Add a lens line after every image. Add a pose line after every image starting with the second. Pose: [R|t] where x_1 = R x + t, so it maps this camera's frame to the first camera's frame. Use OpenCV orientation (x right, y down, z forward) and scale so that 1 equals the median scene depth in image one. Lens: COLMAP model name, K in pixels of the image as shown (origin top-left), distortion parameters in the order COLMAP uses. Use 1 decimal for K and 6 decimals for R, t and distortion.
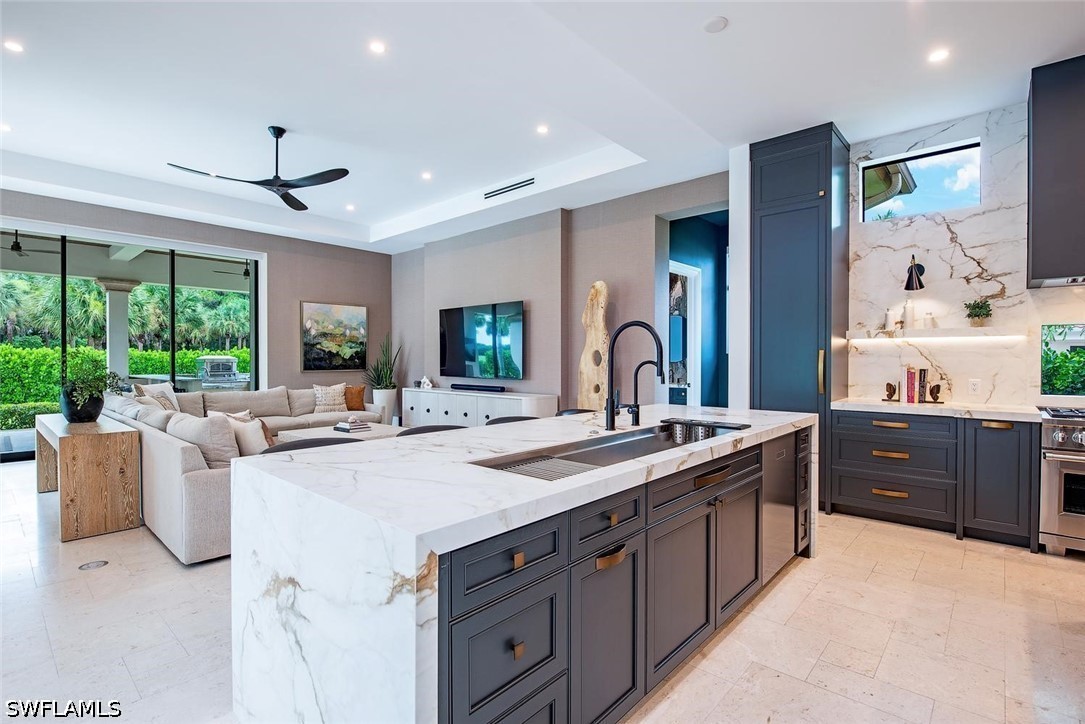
lens RADIAL K [[519.4, 0, 546.3], [0, 519.4, 364.2], [0, 0, 1]] dist [-0.003394, -0.001041]
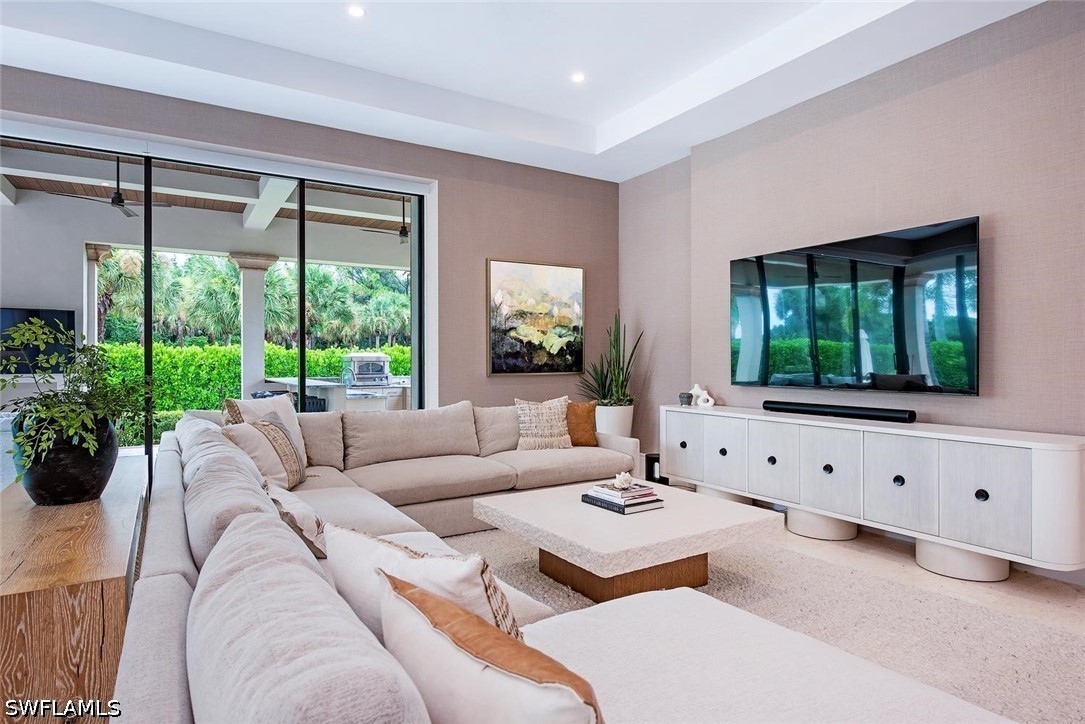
lens RADIAL K [[609.9, 0, 540.9], [0, 609.9, 360.9], [0, 0, 1]] dist [0.005361, 0.001358]
pose [[0.958655, -0.001635, -0.284565, -0.204402], [-0.000548, 0.999971, -0.007593, 0.002921], [0.284569, 0.007435, 0.958627, 0.326555]]
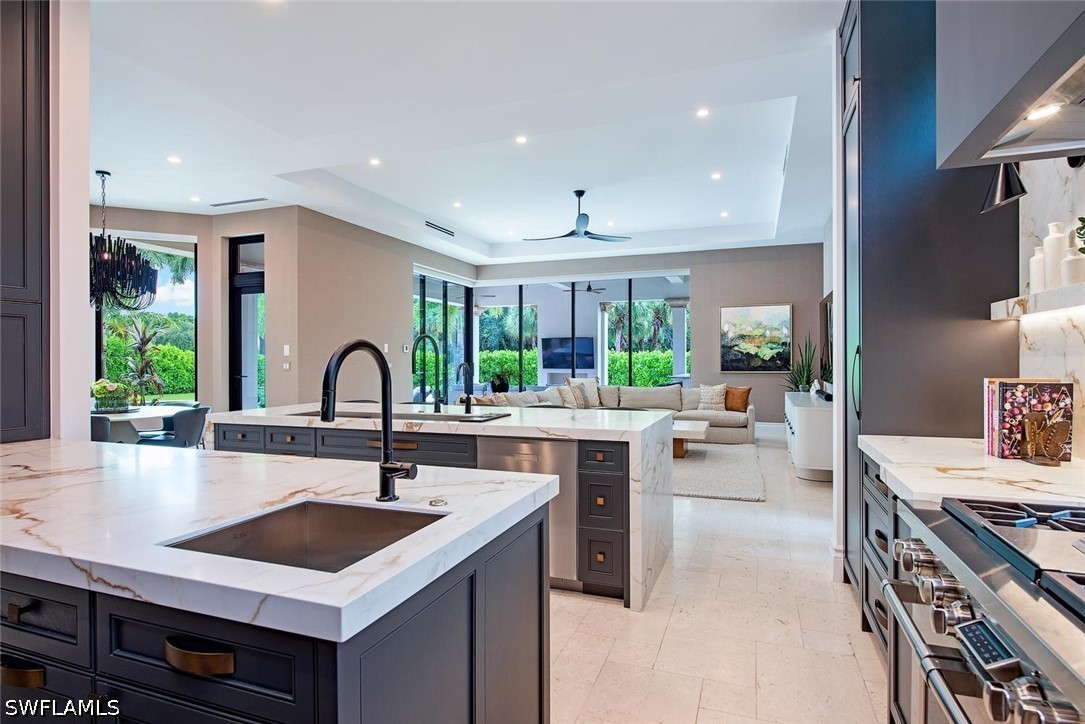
lens RADIAL K [[582.8, 0, 542.4], [0, 582.8, 361.5], [0, 0, 1]] dist [0.001777, 0.000101]
pose [[0.371835, 0.000804, -0.928298, 0.498134], [-0.007841, 0.999967, -0.002275, -0.001908], [0.928266, 0.008125, 0.371829, 0.205112]]
